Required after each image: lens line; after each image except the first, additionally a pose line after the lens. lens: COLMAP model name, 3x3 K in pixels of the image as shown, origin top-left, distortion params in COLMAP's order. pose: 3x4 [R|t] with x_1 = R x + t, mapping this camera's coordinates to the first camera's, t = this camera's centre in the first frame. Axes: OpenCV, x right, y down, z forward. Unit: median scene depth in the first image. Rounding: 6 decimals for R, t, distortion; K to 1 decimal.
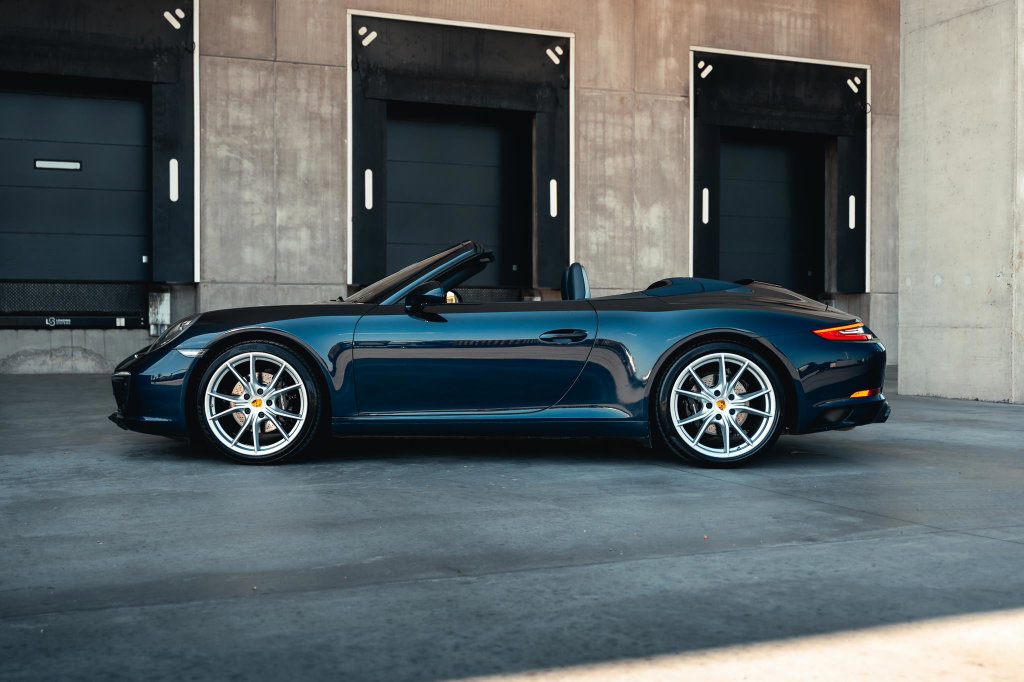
lens RADIAL K [[1102.0, 0, 515.1], [0, 1102.0, 342.0], [0, 0, 1]] dist [-0.020040, 0.000000]
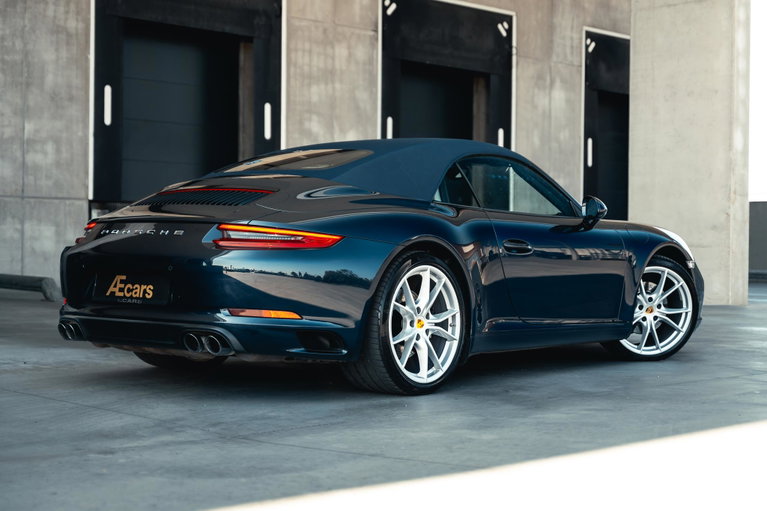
lens RADIAL K [[1289.3, 0, 380.3], [0, 1289.3, 257.2], [0, 0, 1]] dist [-0.074416, 0.000000]
pose [[0.928068, 0.008407, 0.372316, -0.340182], [-0.003941, 0.999911, -0.012756, 0.013667], [-0.372390, 0.010371, 0.928019, -0.177083]]
